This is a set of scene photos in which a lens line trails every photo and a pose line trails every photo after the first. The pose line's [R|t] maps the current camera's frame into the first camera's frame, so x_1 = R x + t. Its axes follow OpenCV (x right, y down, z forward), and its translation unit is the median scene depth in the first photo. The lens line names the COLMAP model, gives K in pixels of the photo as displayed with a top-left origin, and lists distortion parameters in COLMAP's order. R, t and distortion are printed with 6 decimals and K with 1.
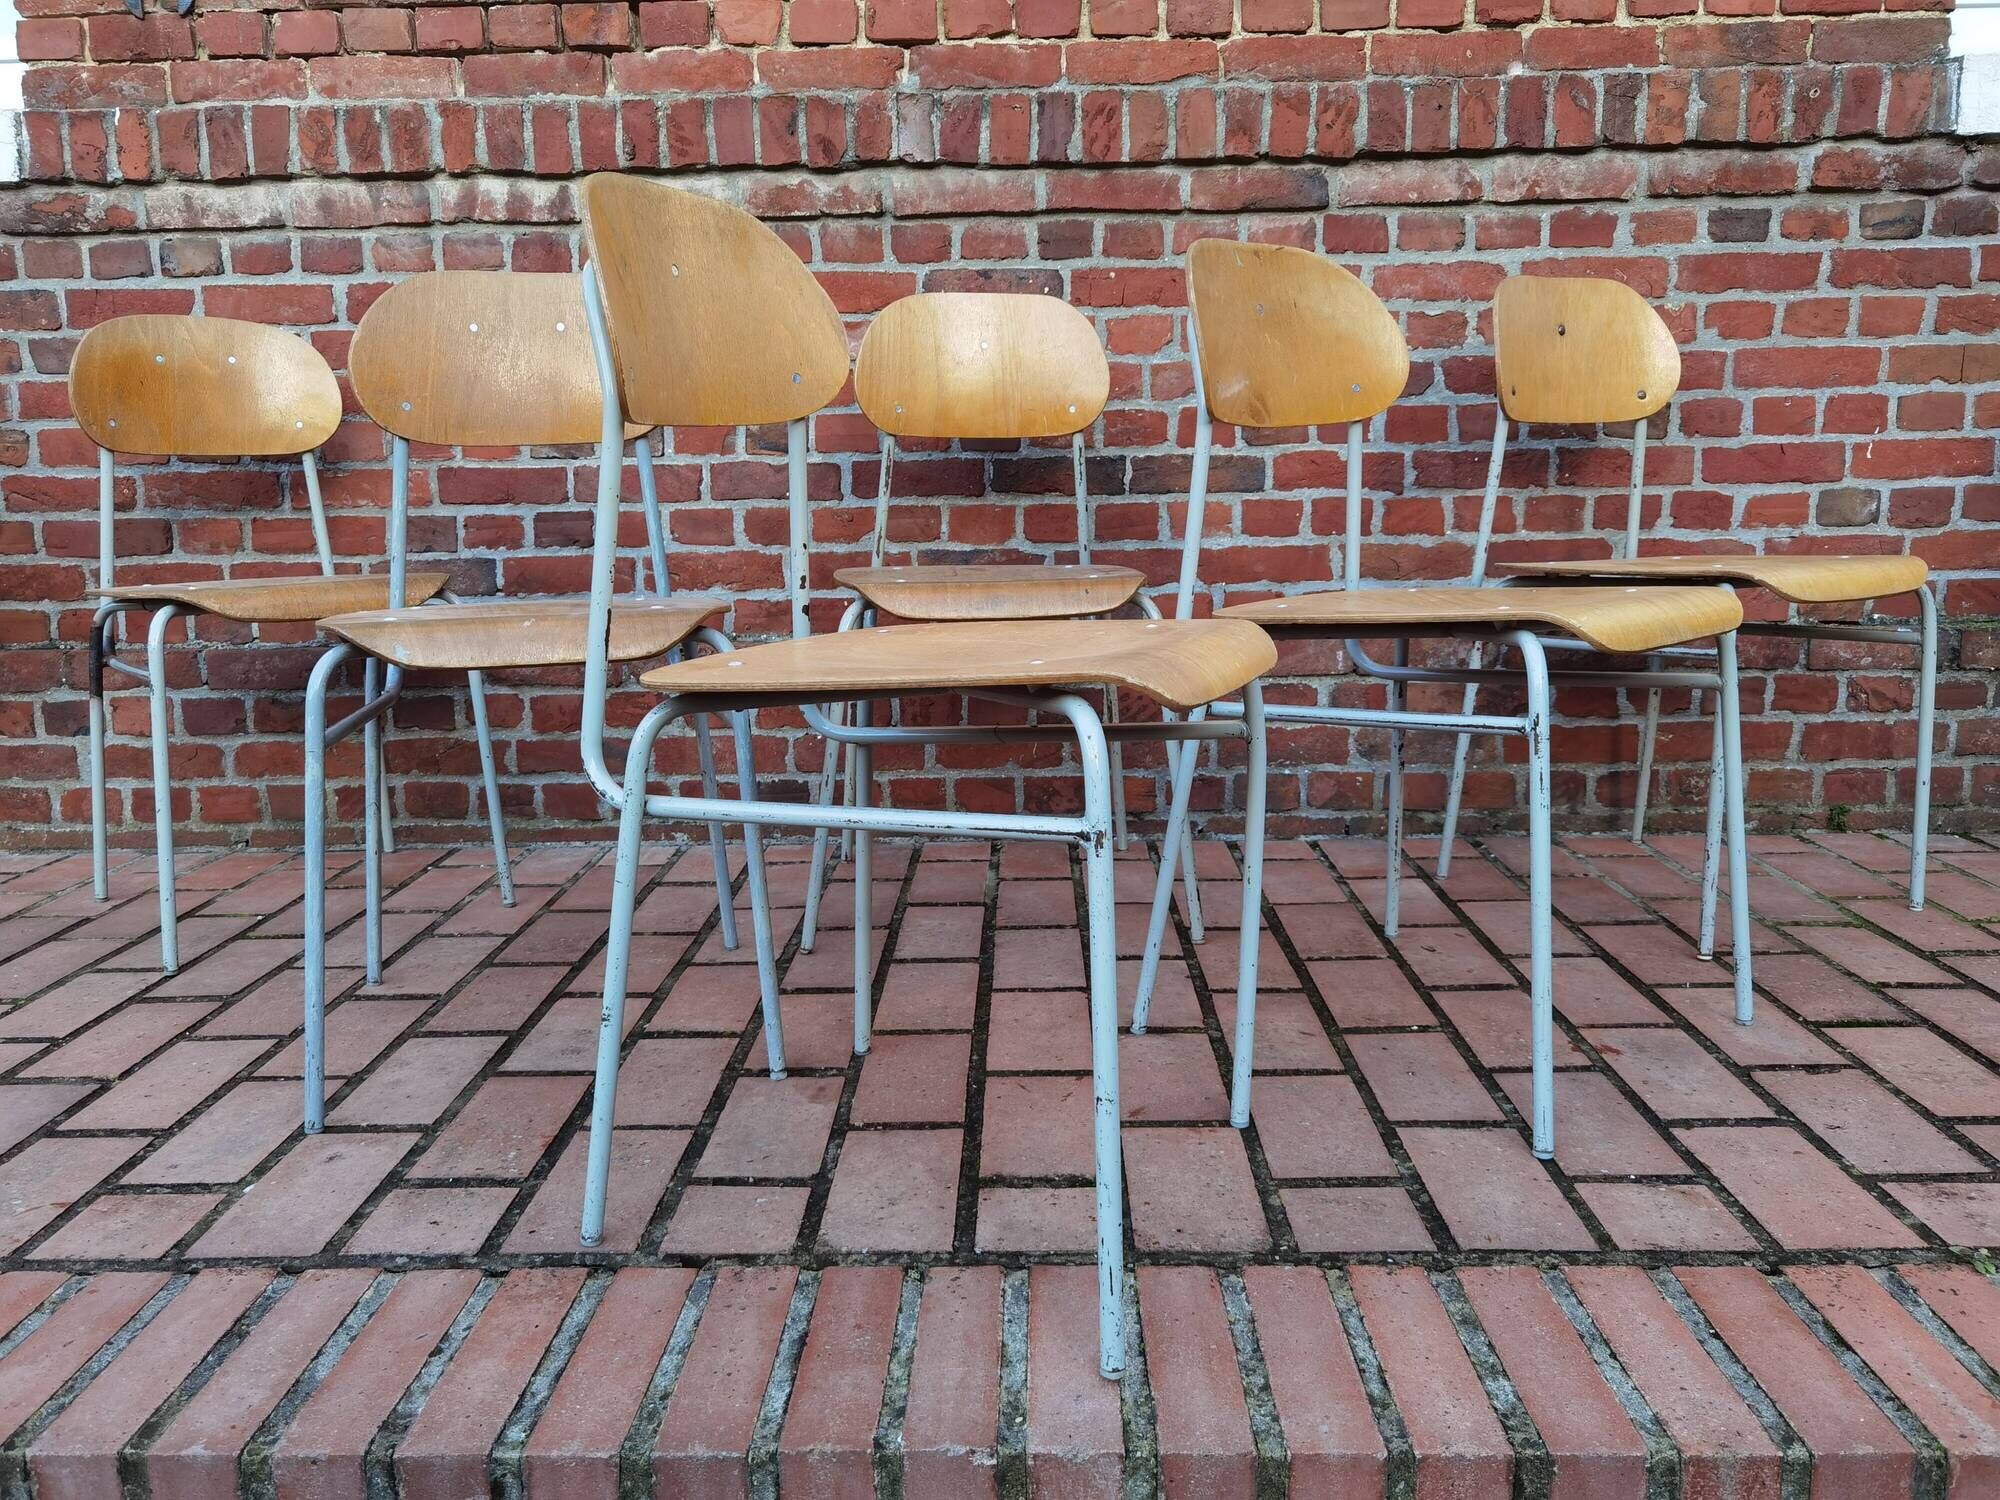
lens RADIAL K [[1584.2, 0, 994.9], [0, 1584.2, 740.3], [0, 0, 1]] dist [0.022455, -0.024641]
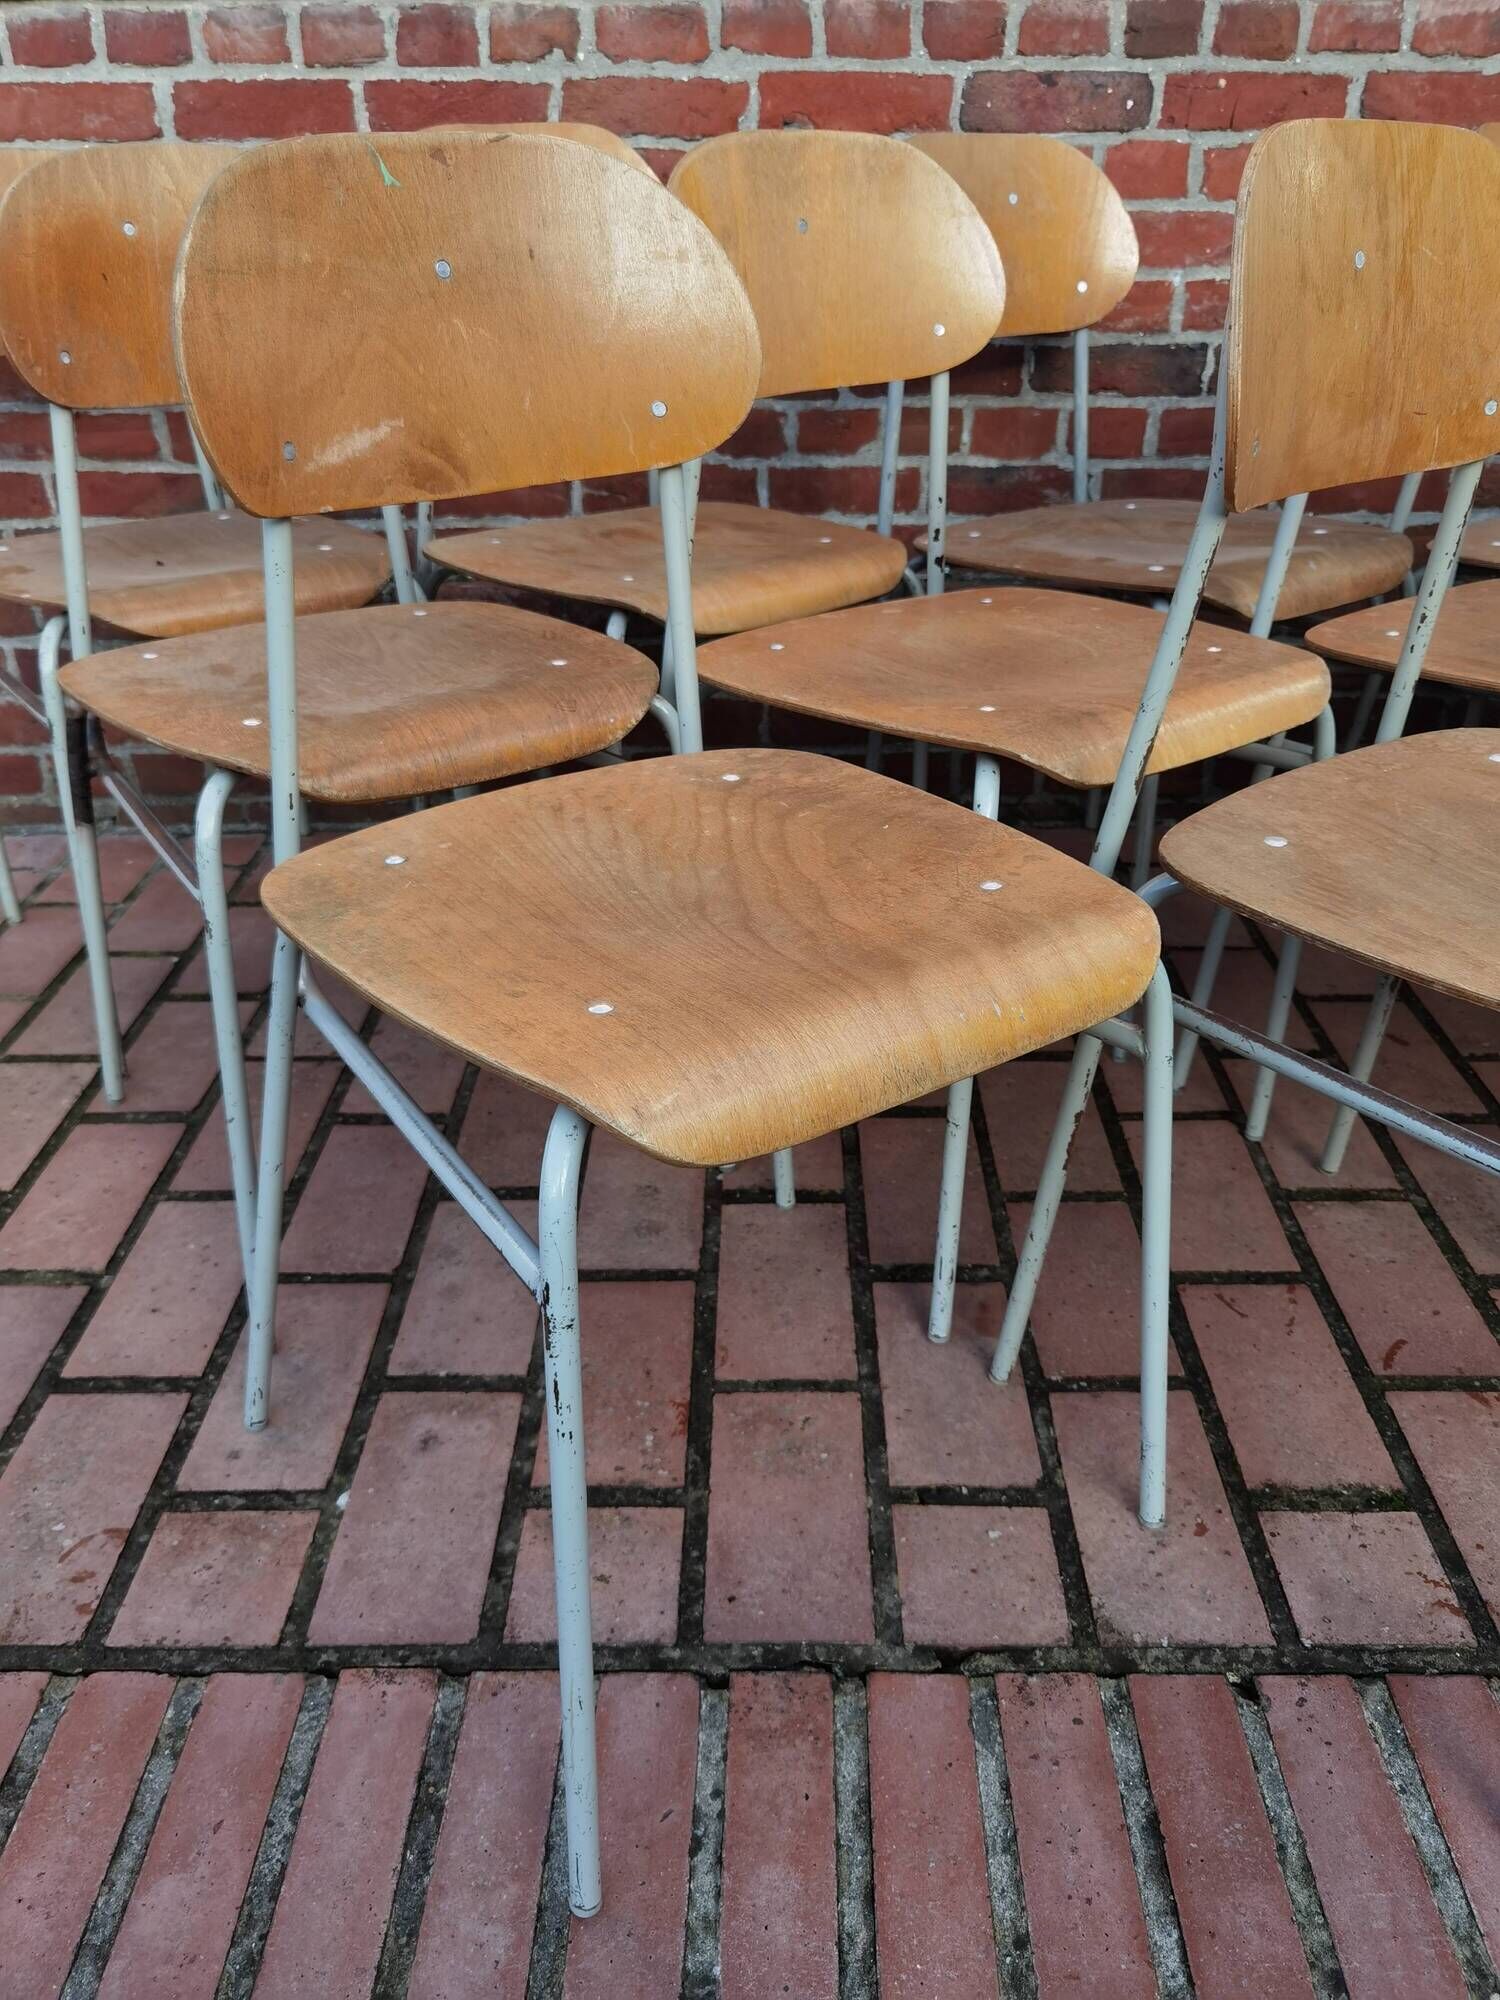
lens RADIAL K [[1584.2, 0, 754.0], [0, 1584.2, 982.6], [0, 0, 1]] dist [0.022455, -0.024641]
pose [[0.999819, 0.001843, 0.018915, -0.159154], [-0.007611, 0.950827, 0.309629, -0.126371], [-0.017415, -0.309717, 0.950669, 0.179524]]
